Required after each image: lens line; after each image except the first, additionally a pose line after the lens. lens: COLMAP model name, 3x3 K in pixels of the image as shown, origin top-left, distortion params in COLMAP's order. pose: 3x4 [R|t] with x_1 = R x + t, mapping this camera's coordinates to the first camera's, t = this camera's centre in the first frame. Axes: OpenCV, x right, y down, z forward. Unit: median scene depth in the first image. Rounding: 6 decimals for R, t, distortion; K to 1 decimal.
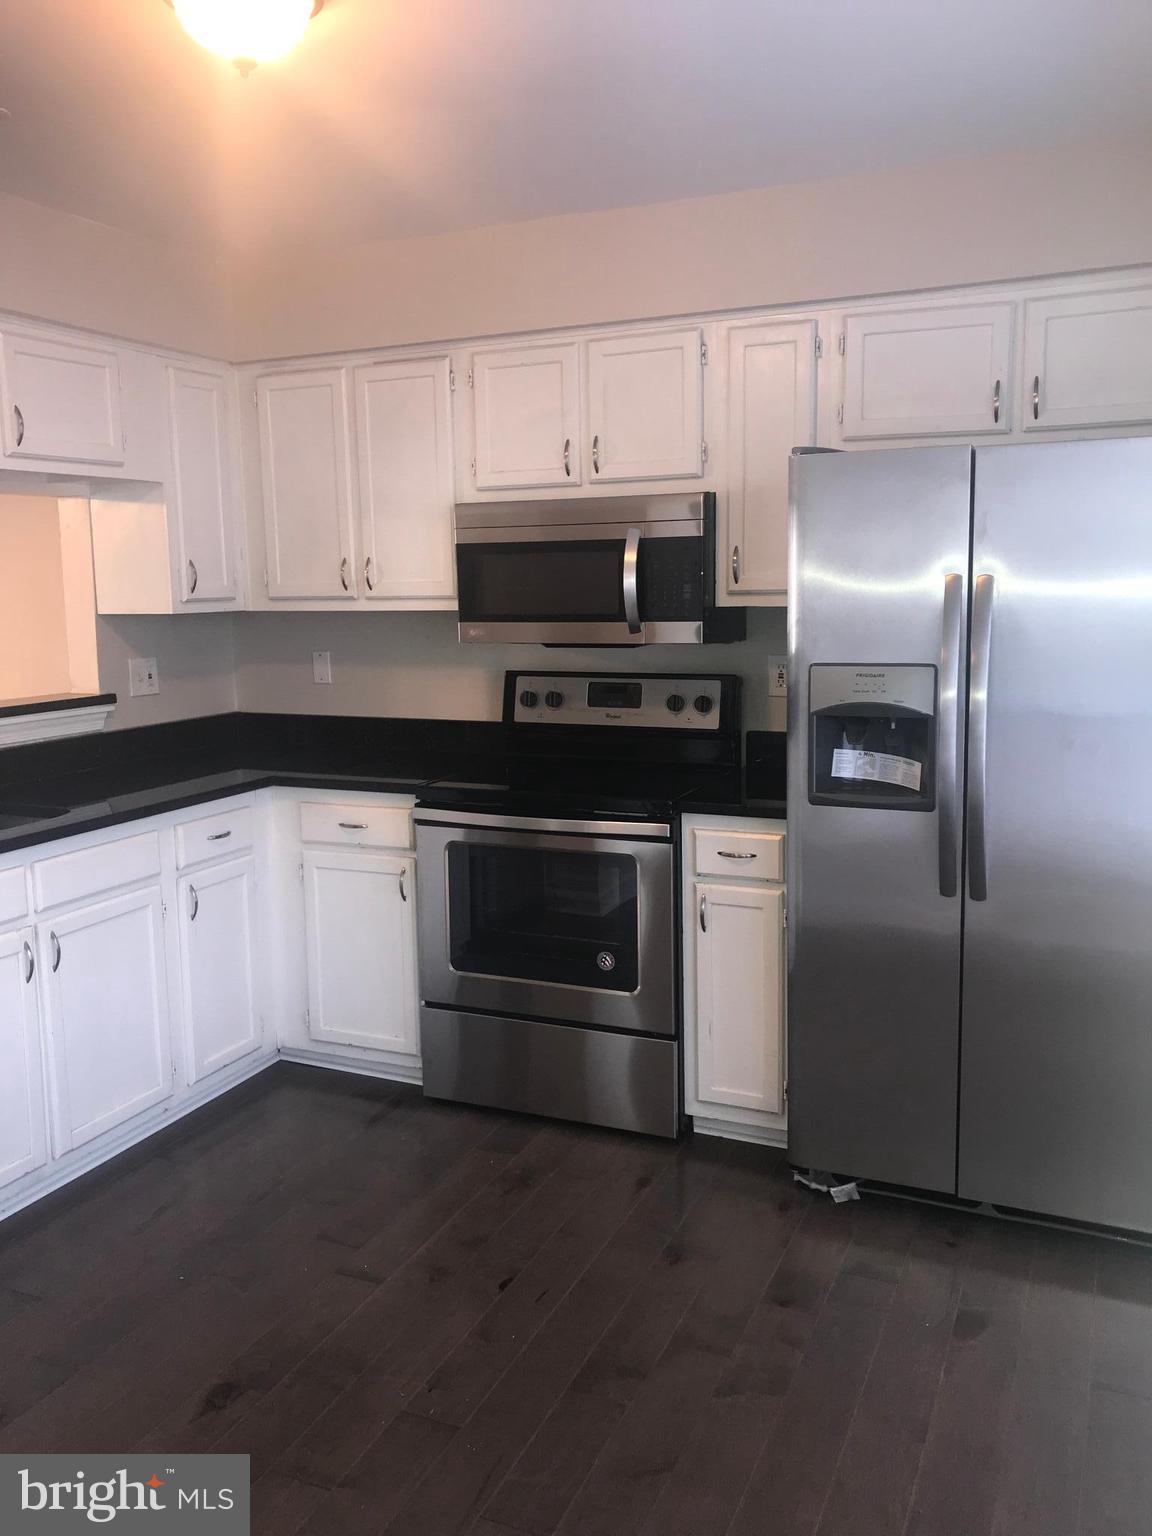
lens RADIAL K [[1257.7, 0, 576.0], [0, 1257.7, 768.0], [0, 0, 1]] dist [0.088696, -0.246460]
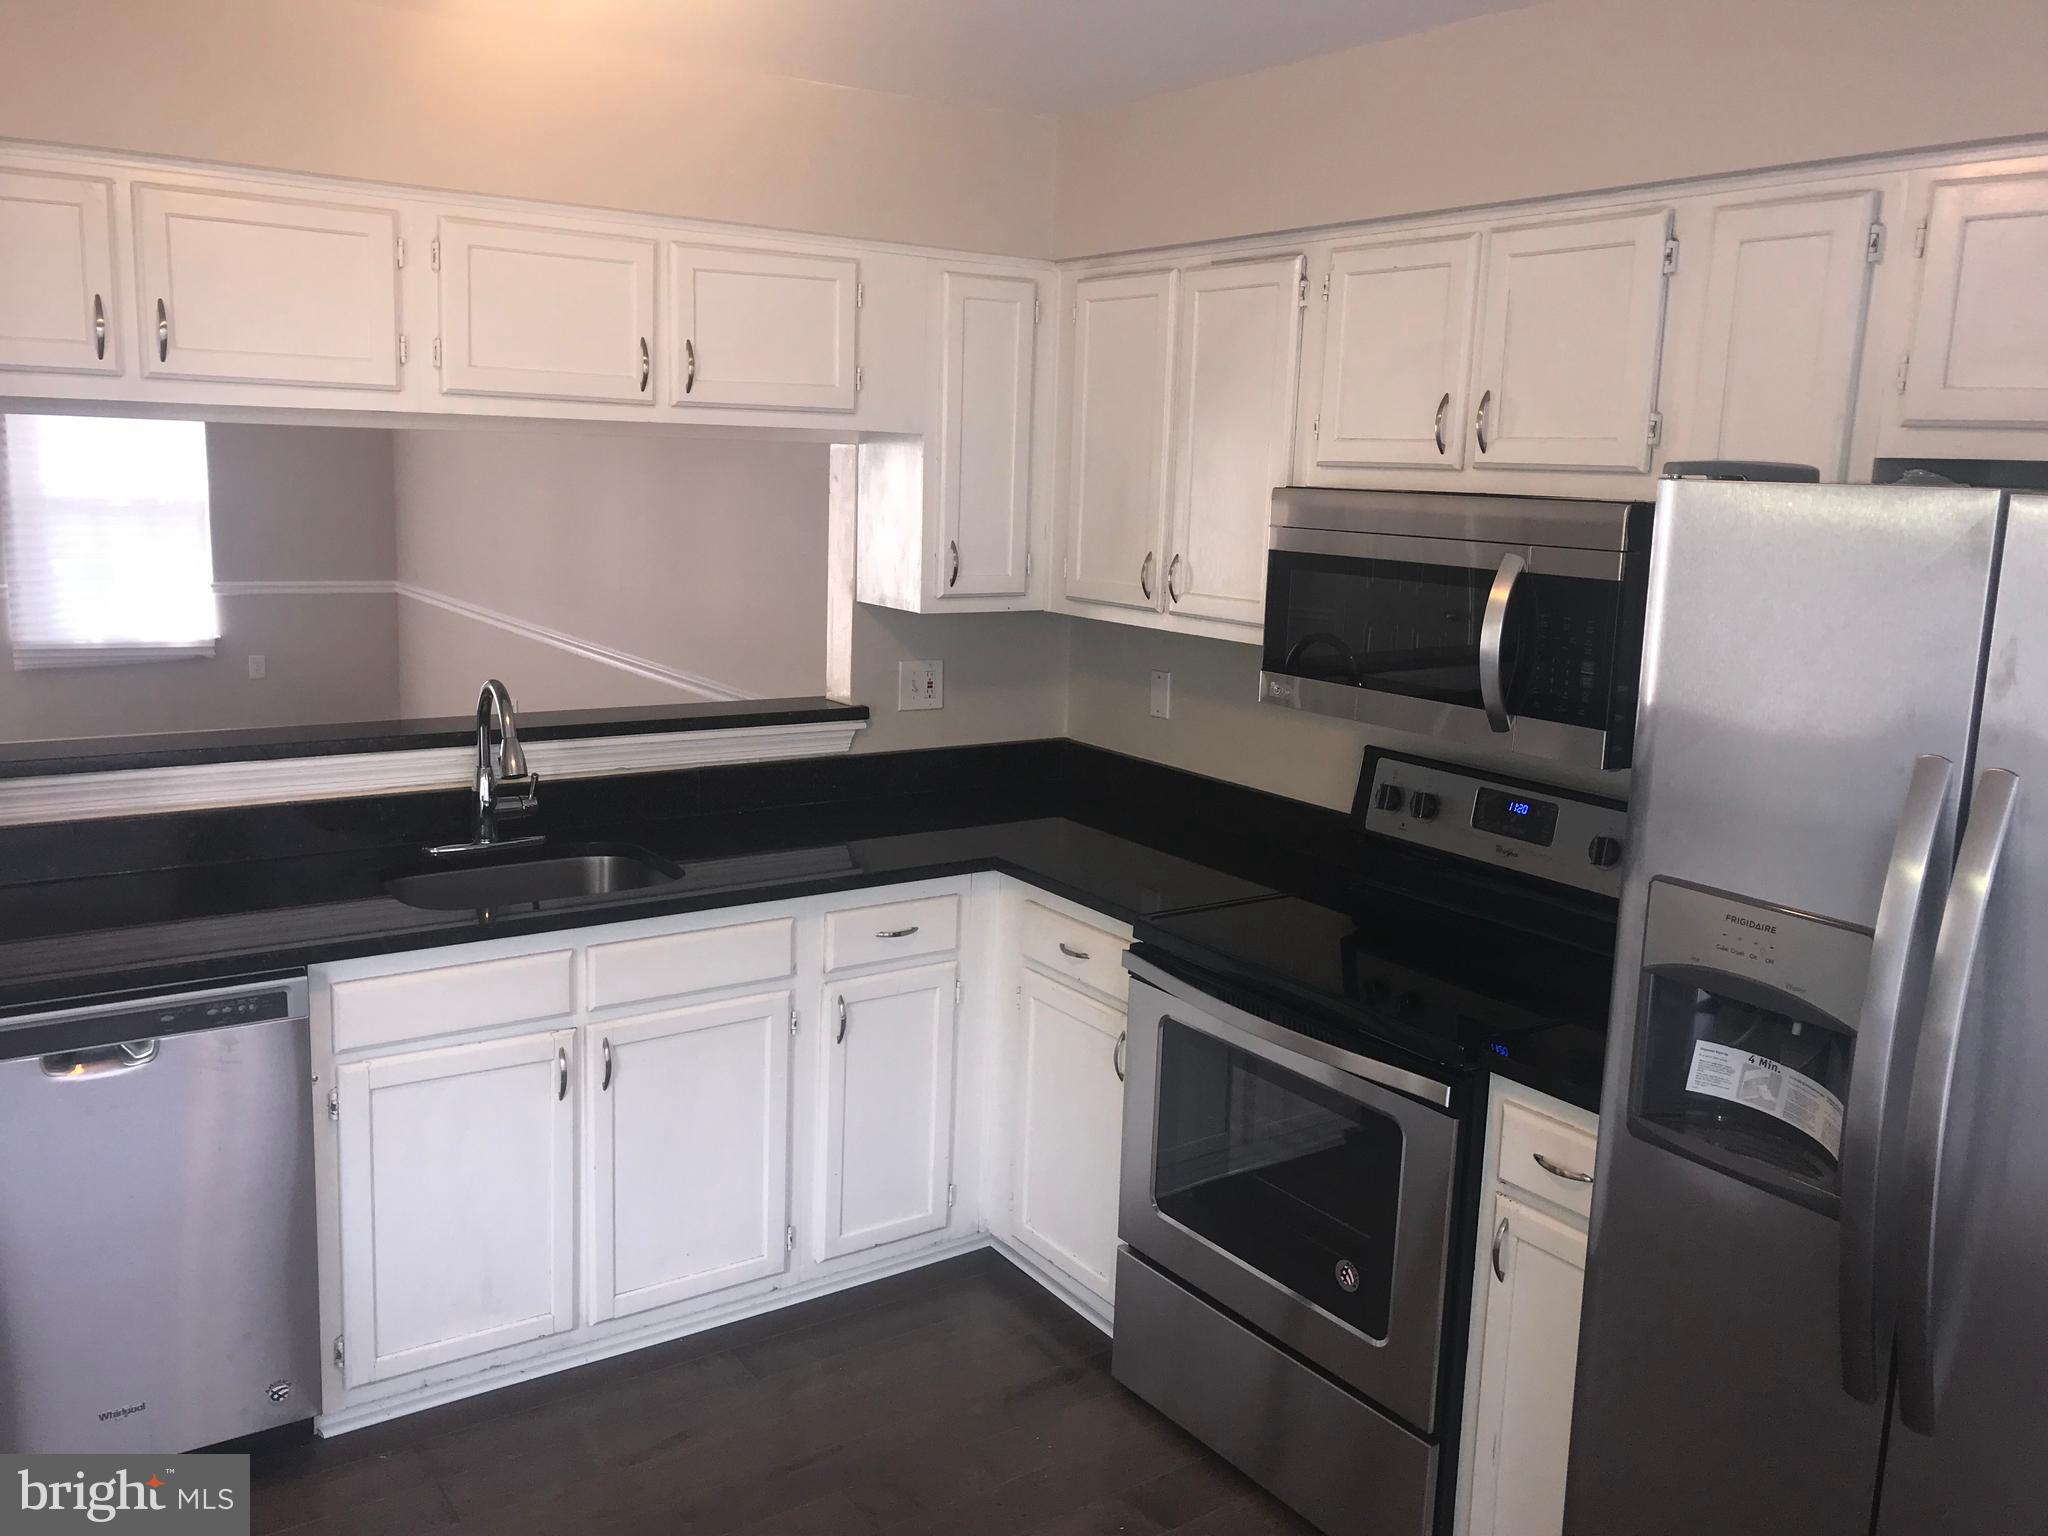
lens RADIAL K [[1695.4, 0, 998.9], [0, 1695.4, 734.1], [0, 0, 1]] dist [0.026247, -0.008242]
pose [[0.846028, 0.131007, -0.516791, 0.249045], [-0.123653, 0.991124, 0.048821, -0.111980], [0.518600, 0.022599, 0.854718, 0.202742]]
